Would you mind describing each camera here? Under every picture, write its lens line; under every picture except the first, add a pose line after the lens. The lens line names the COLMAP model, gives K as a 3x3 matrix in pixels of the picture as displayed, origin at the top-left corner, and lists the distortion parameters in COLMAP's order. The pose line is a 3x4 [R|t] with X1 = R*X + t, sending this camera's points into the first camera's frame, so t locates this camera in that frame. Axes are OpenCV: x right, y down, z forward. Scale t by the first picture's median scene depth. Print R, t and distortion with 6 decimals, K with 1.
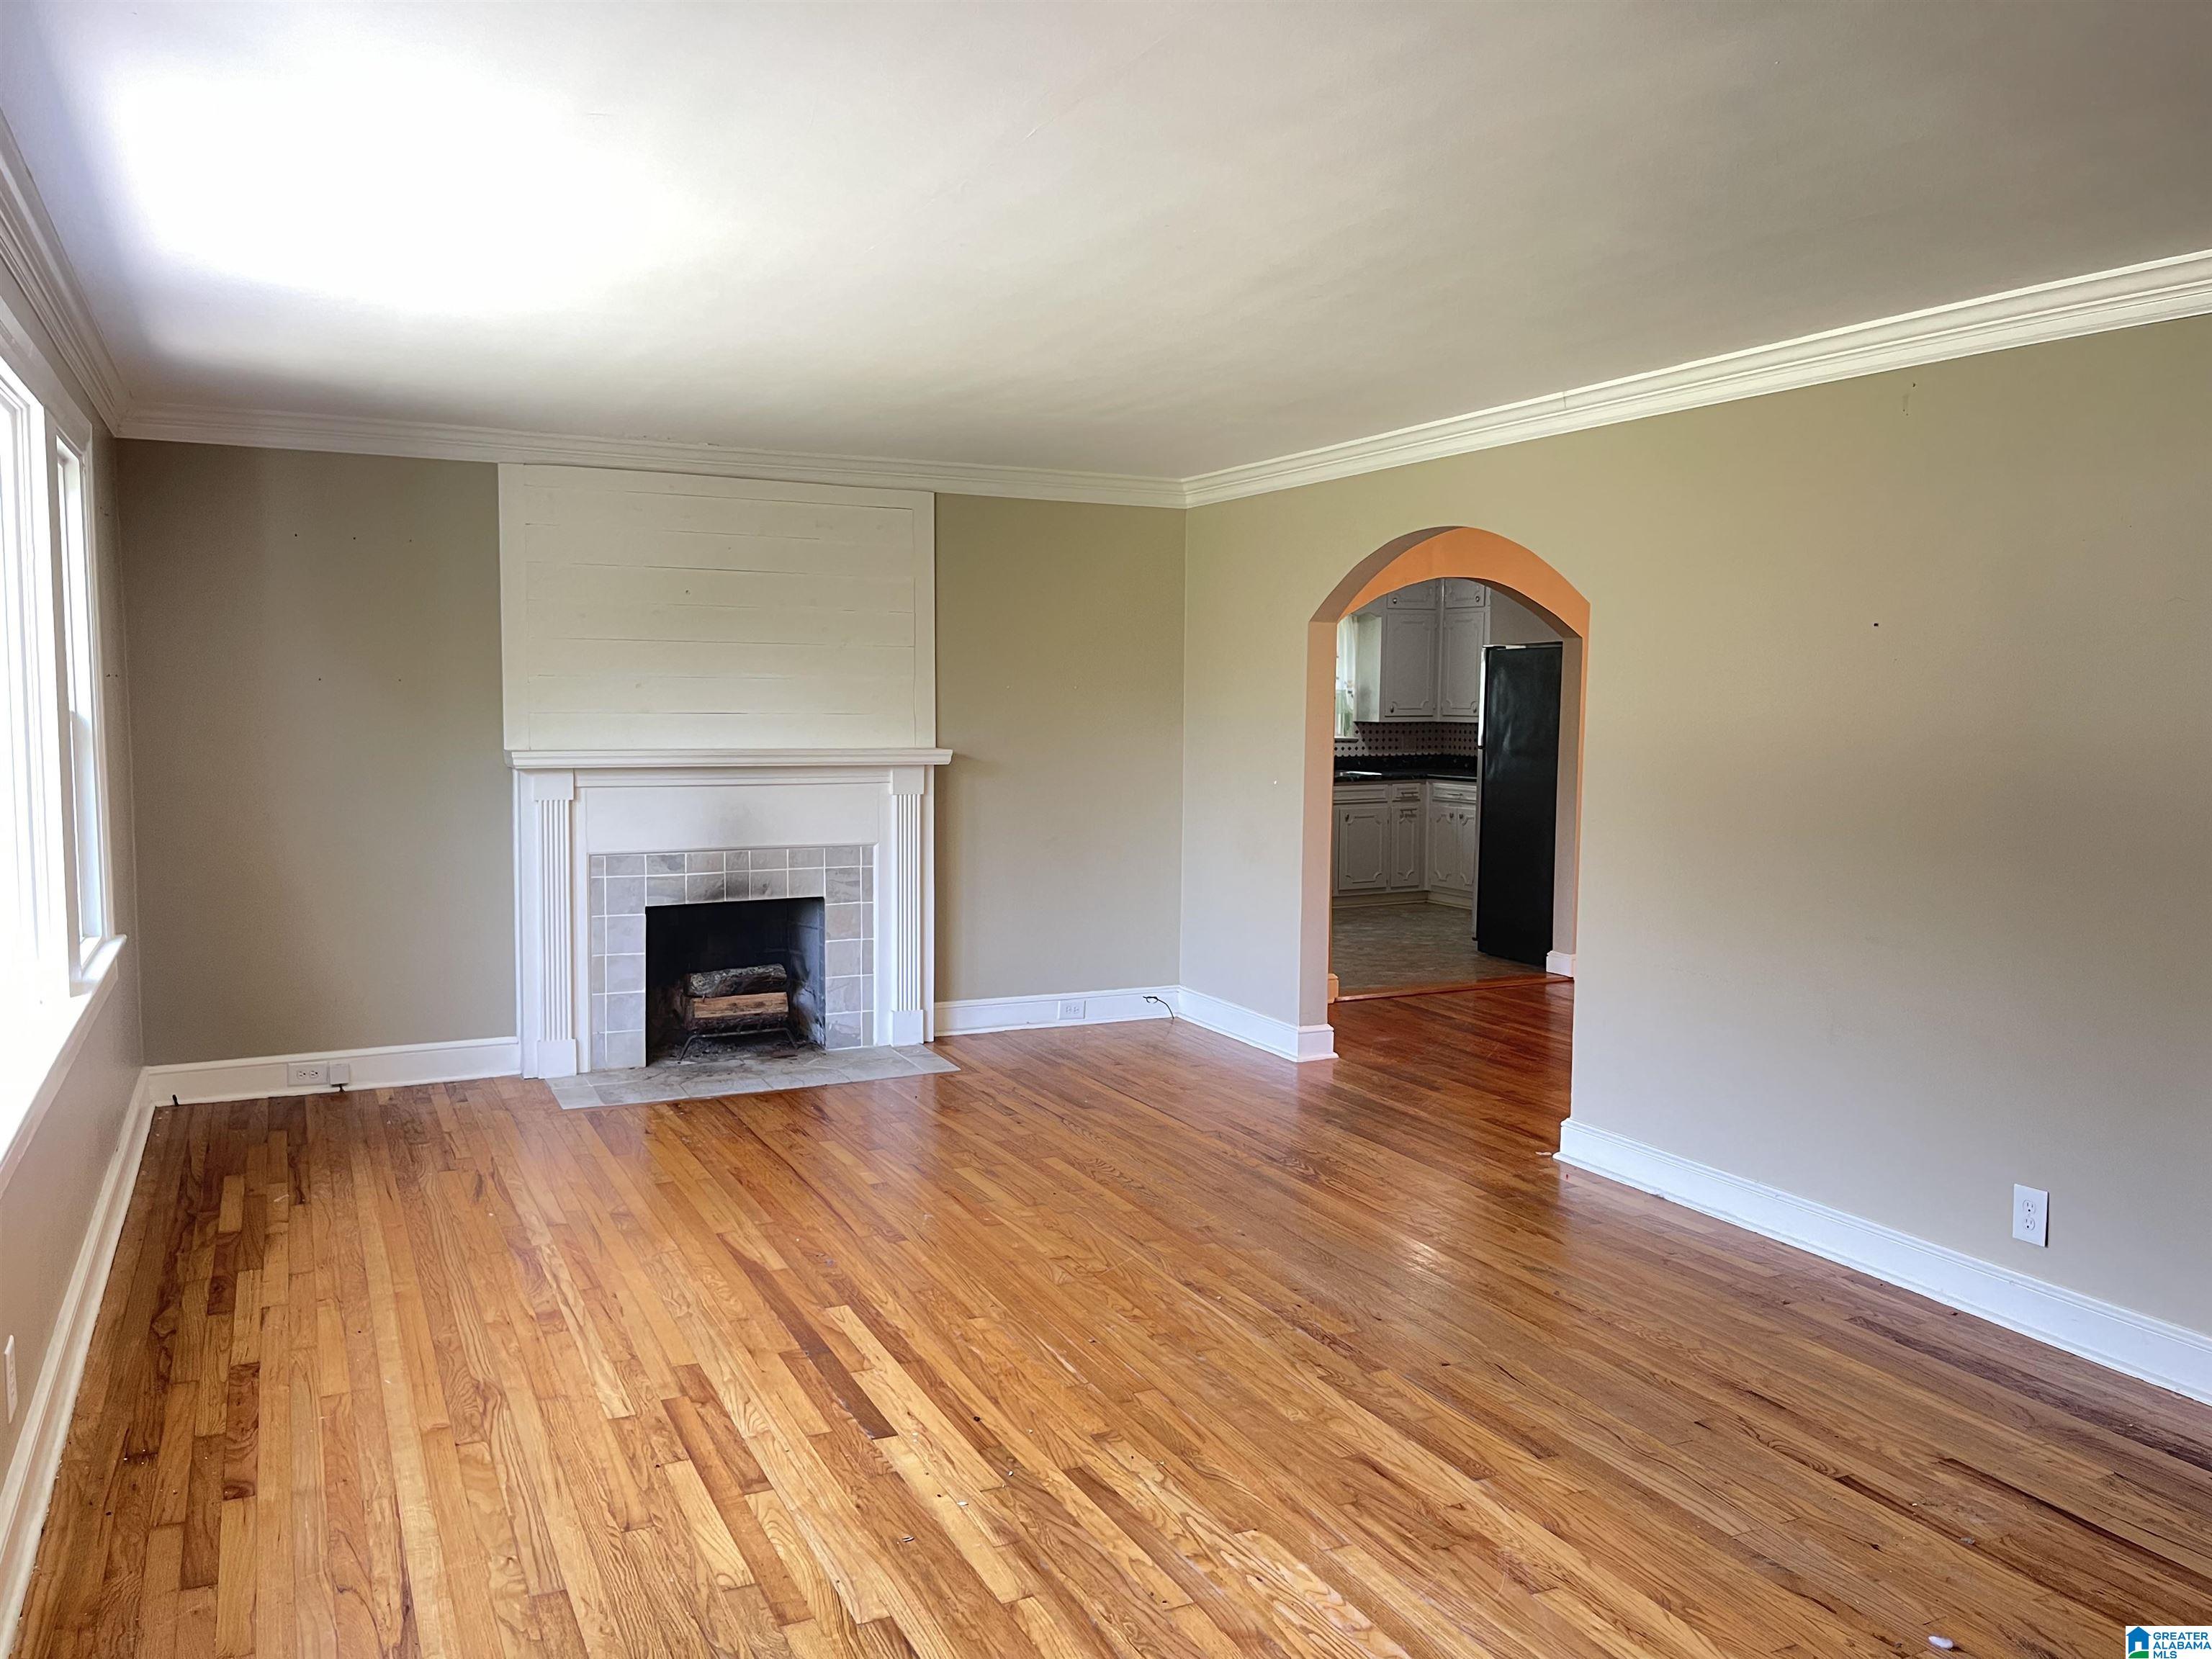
lens RADIAL K [[1677.7, 0, 1106.0], [0, 1677.7, 829.5], [0, 0, 1]] dist [0.077651, -0.105097]
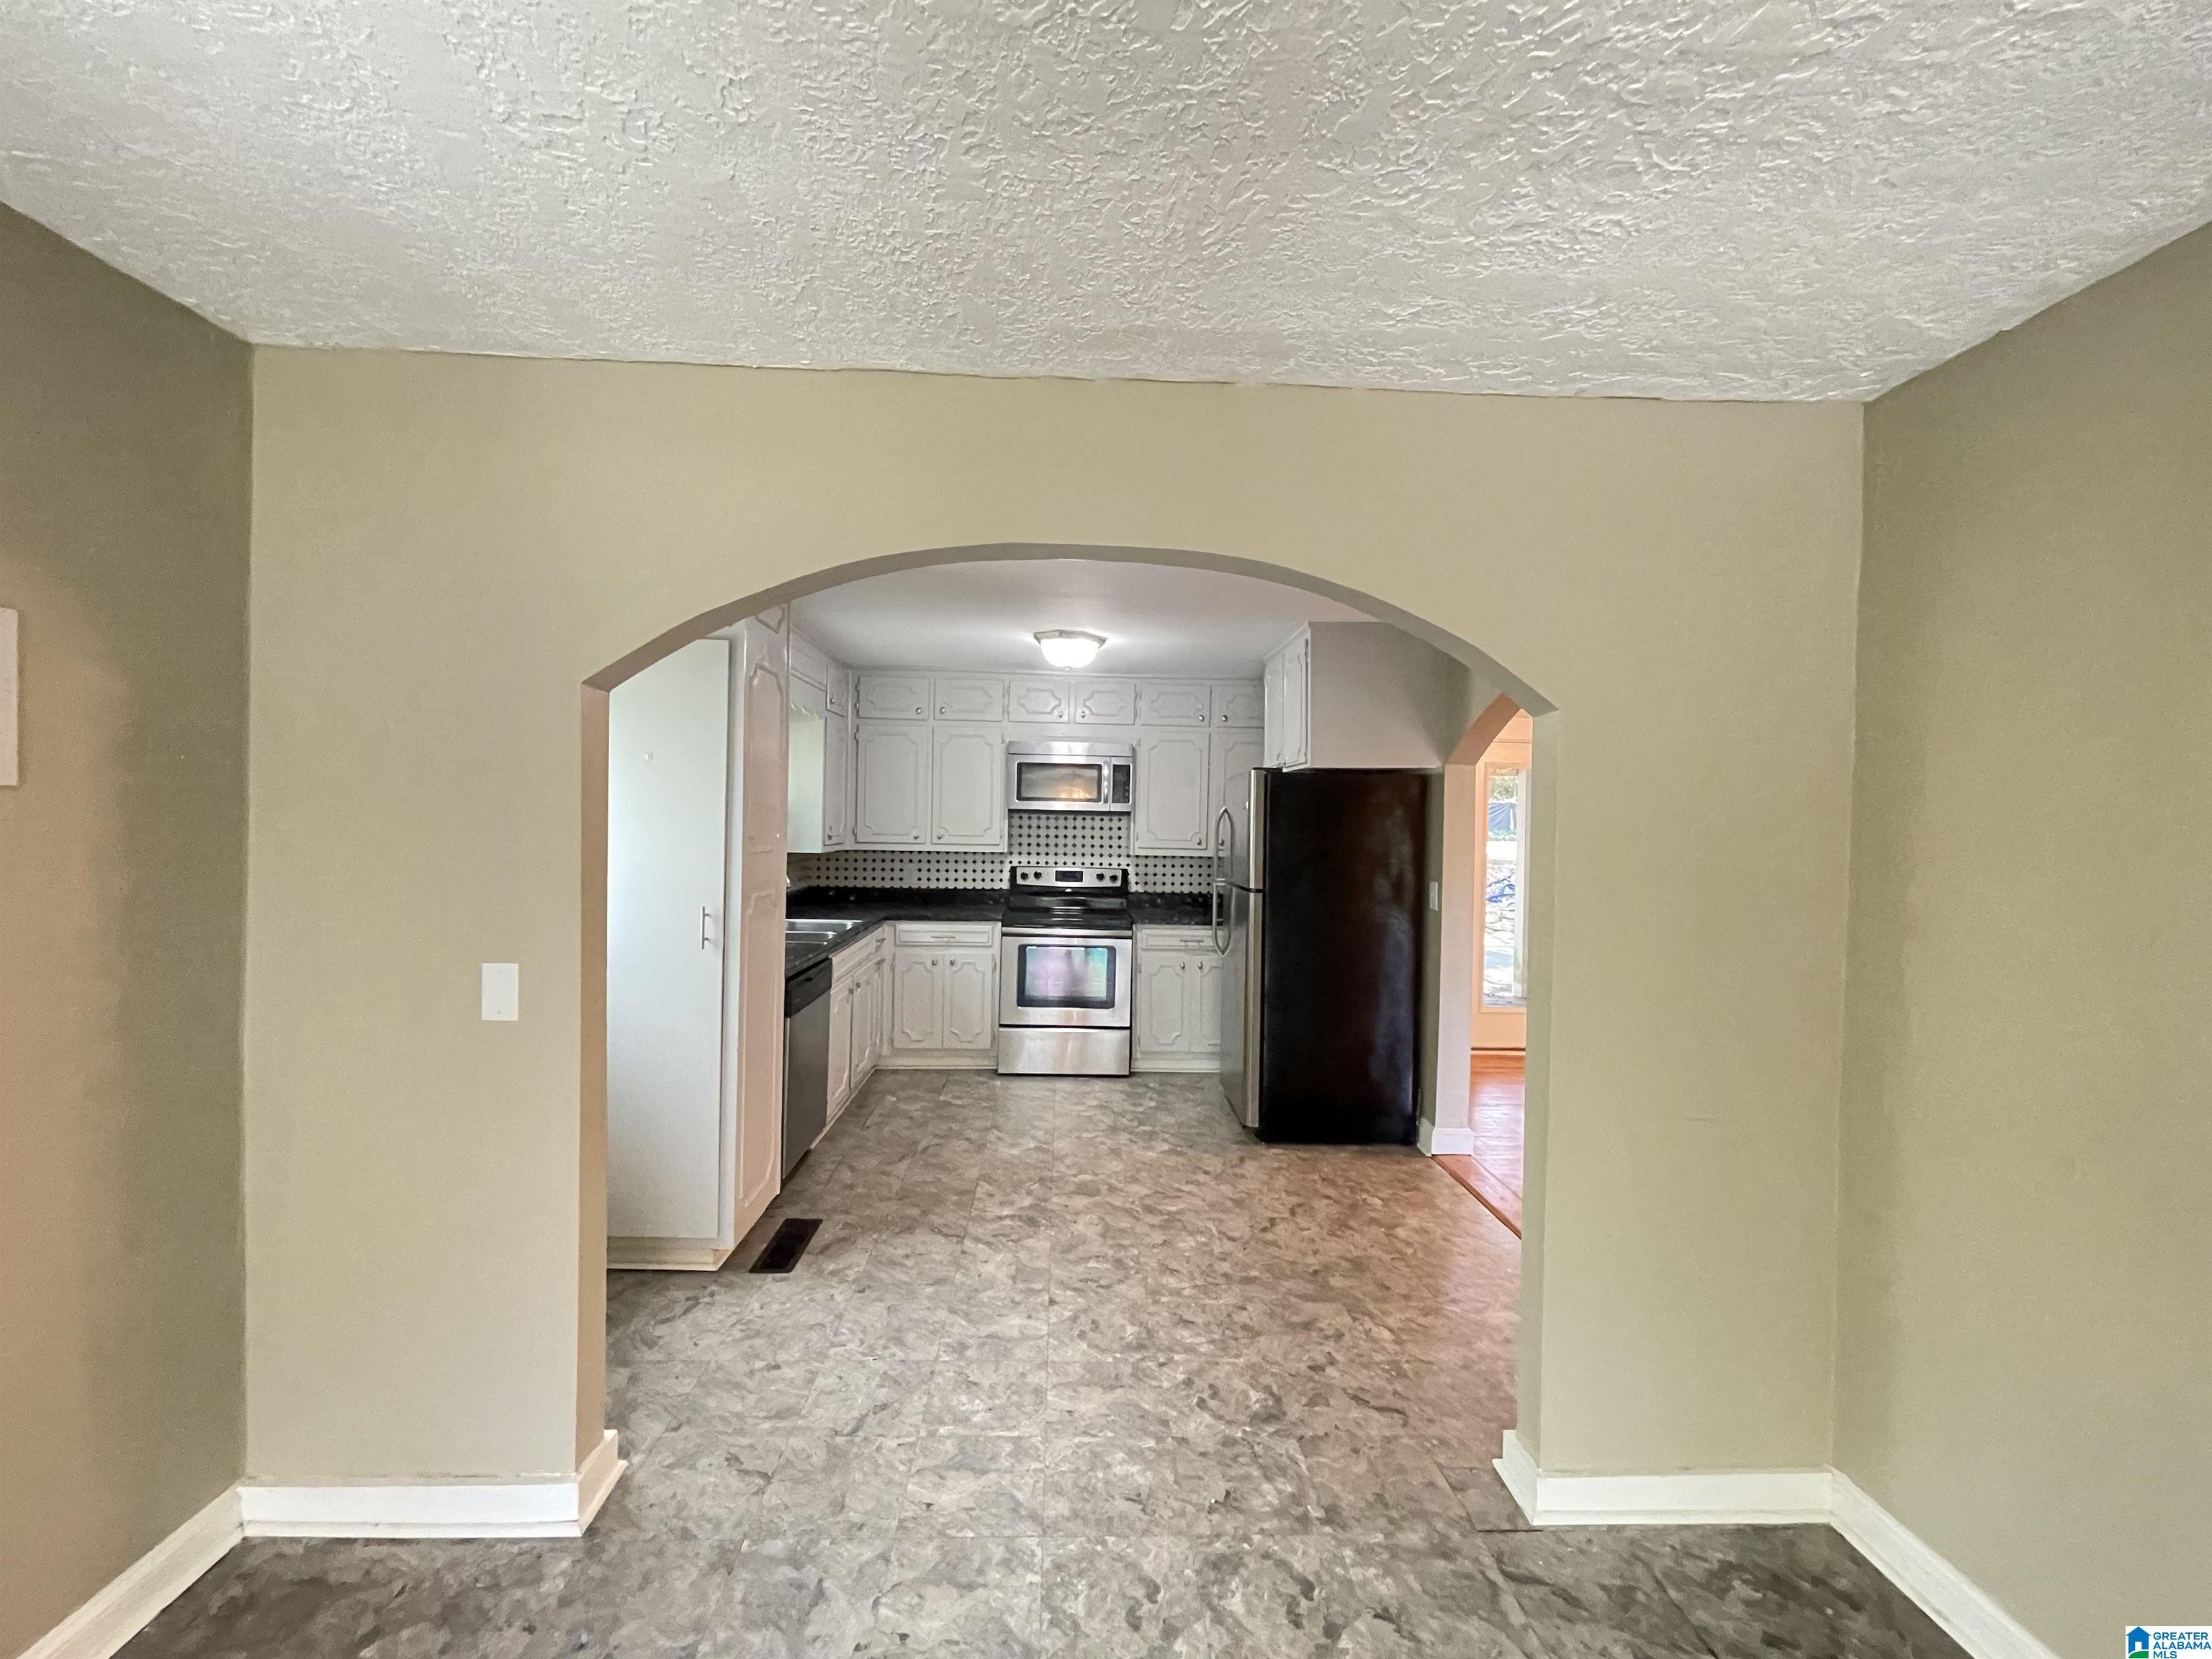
lens RADIAL K [[878.9, 0, 1106.0], [0, 878.9, 829.5], [0, 0, 1]] dist [0.036812, 0.000020]
pose [[0.404251, -0.011216, 0.914579, -0.311894], [0.057618, 0.998251, -0.013225, -0.121093], [-0.912831, 0.058043, 0.404190, 1.396087]]
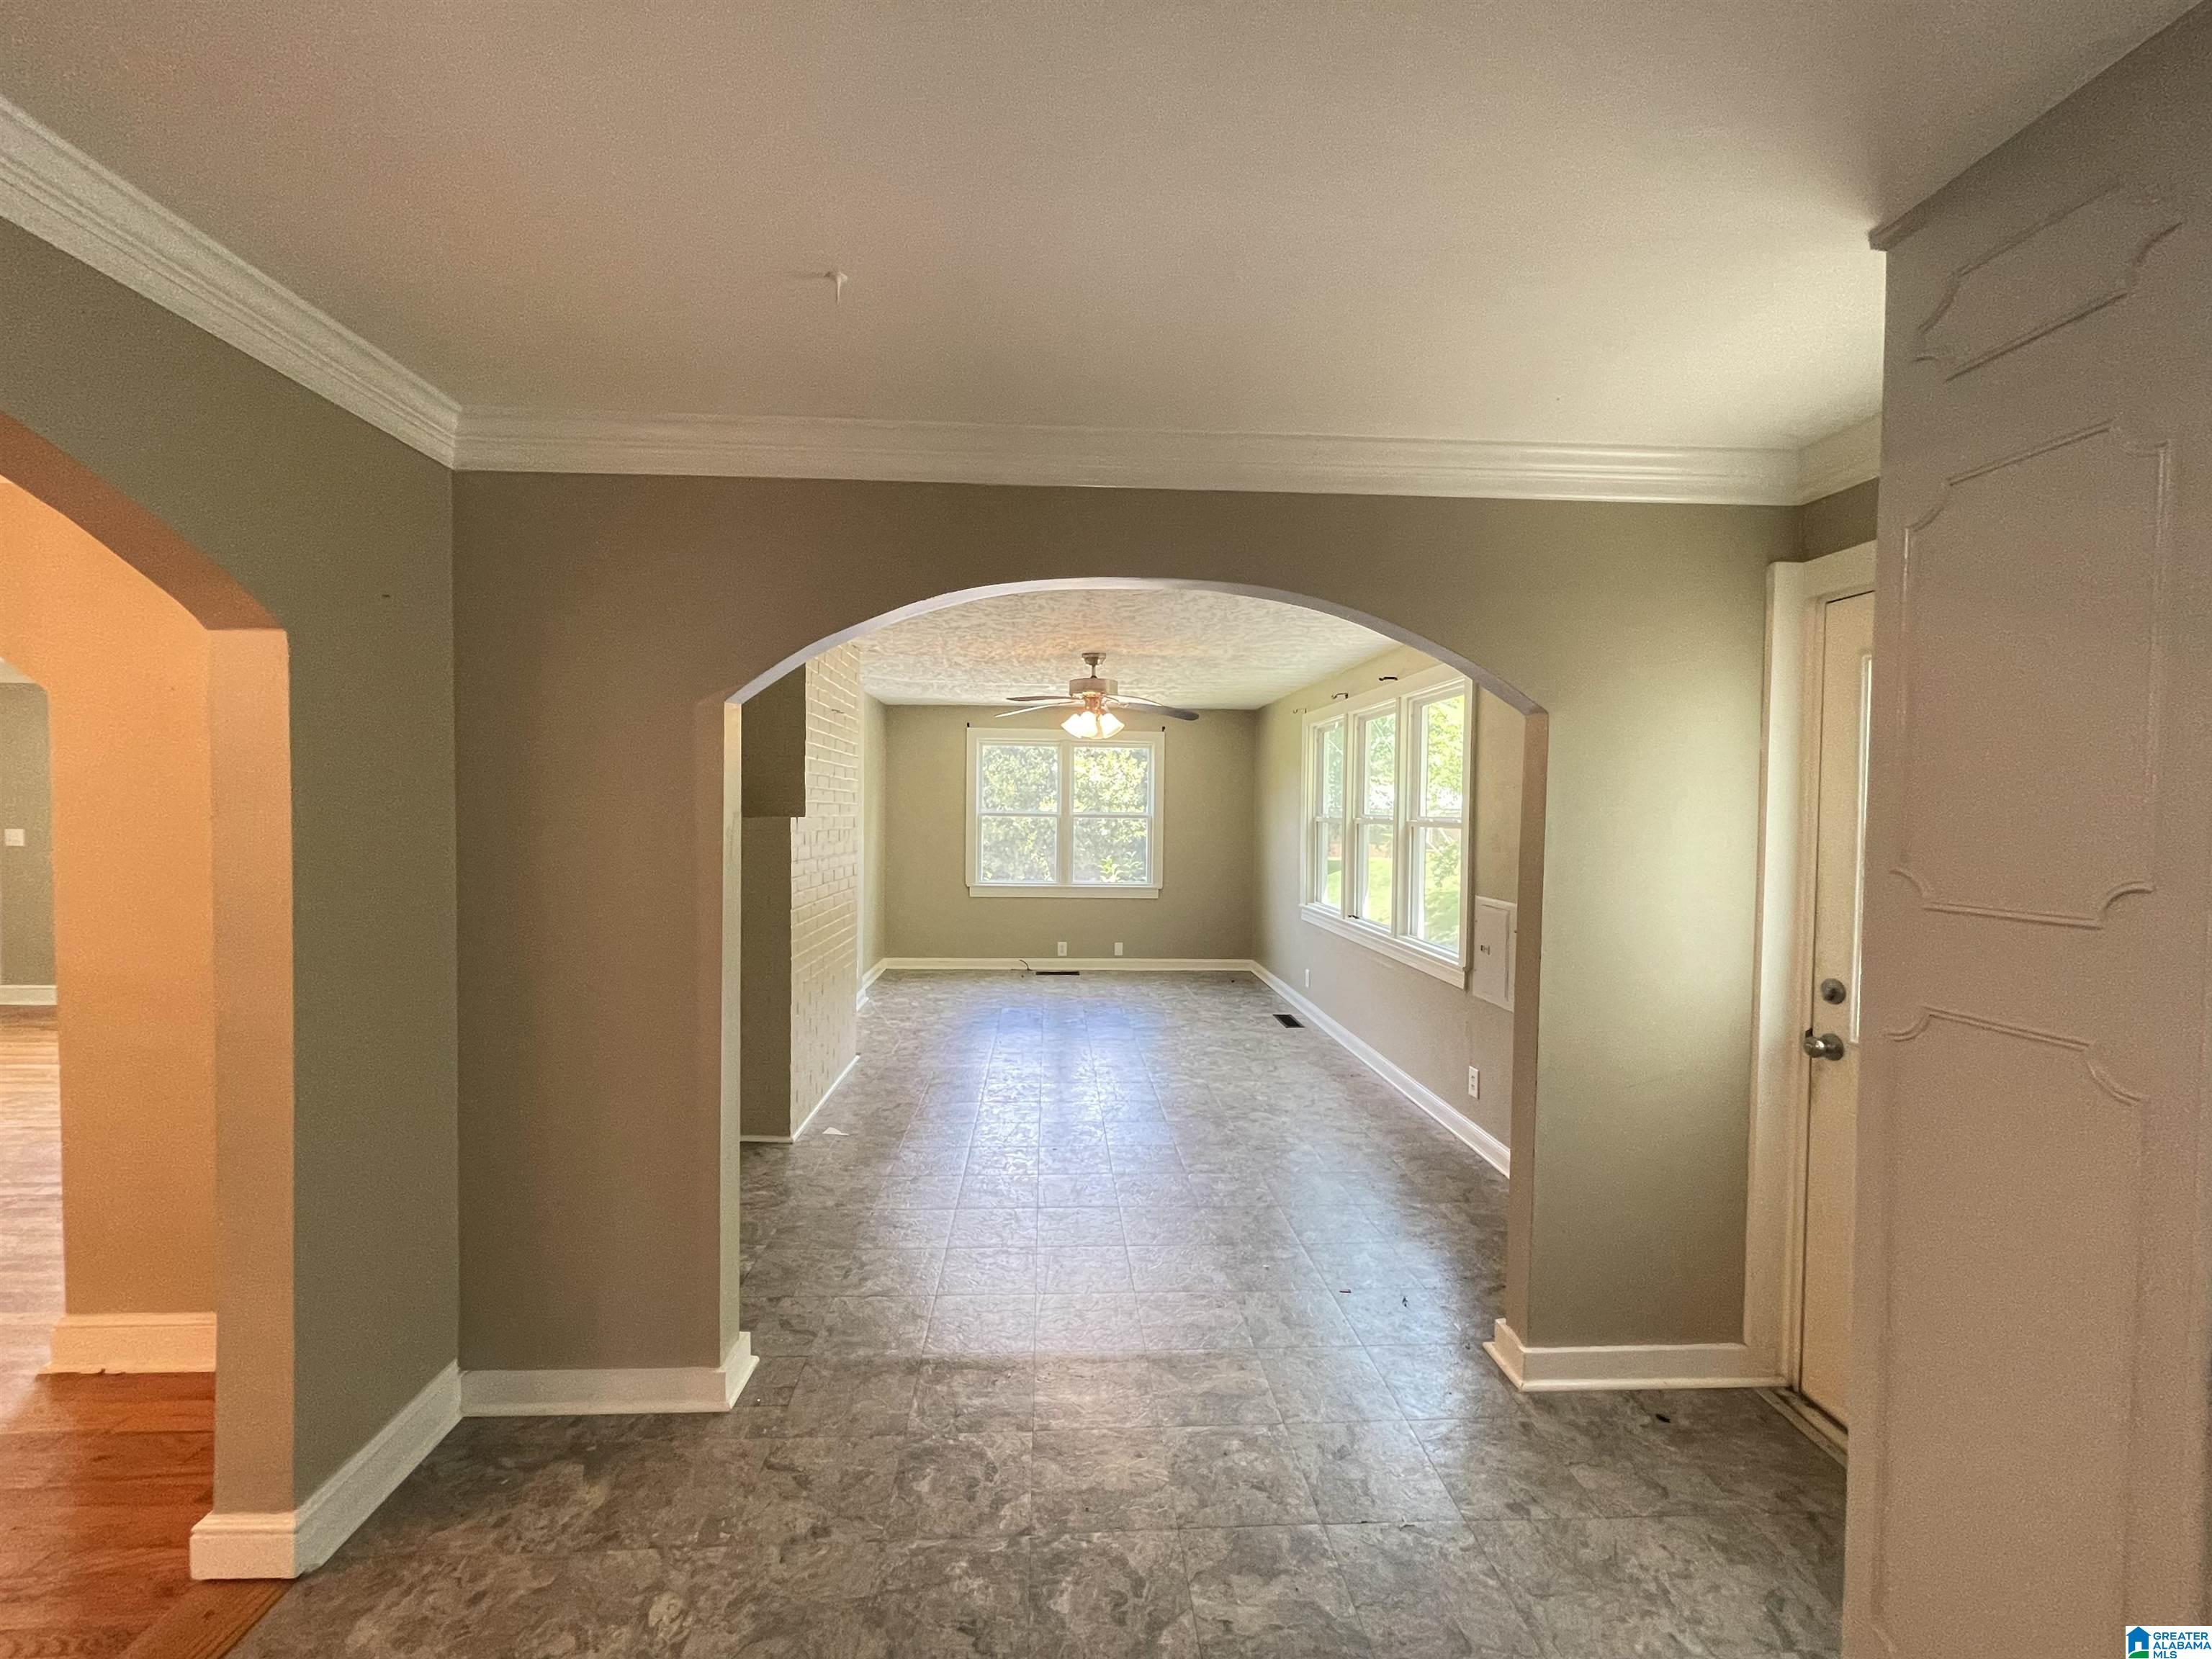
lens RADIAL K [[890.8, 0, 1104.8], [0, 890.8, 826.7], [0, 0, 1]] dist [0.018728, -0.010296]
pose [[-0.388664, 0.007654, -0.921348, 0.324802], [-0.089841, 0.994886, 0.046164, -0.138057], [0.916989, 0.100717, -0.385989, 1.664638]]
